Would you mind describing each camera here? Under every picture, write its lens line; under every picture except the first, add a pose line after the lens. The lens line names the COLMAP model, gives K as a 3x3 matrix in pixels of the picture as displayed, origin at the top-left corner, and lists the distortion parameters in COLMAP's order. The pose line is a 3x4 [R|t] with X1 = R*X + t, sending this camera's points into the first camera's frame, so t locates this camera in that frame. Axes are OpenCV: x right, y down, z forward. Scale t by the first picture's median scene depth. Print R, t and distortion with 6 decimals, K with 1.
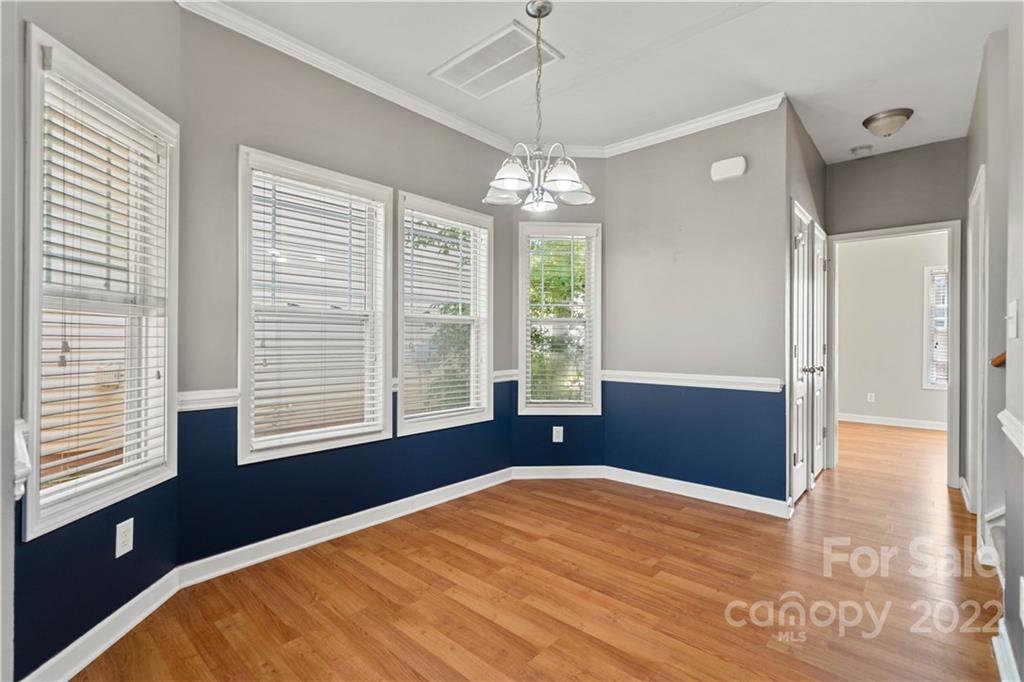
lens RADIAL K [[471.8, 0, 508.5], [0, 471.8, 336.5], [0, 0, 1]] dist [-0.000647, -0.001257]
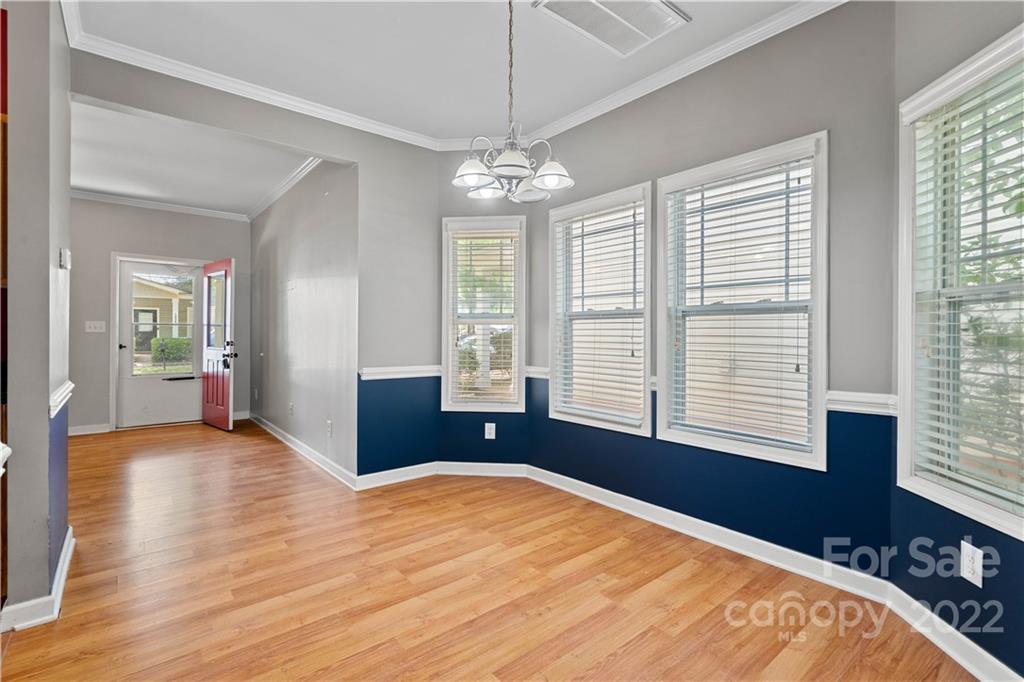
lens RADIAL K [[471.8, 0, 510.5], [0, 471.8, 334.7], [0, 0, 1]] dist [-0.000647, -0.001257]
pose [[-0.147854, -0.004682, -0.988998, 0.877964], [-0.002006, 0.999988, -0.004434, 0.008894], [0.989007, 0.001329, -0.147861, 0.992823]]
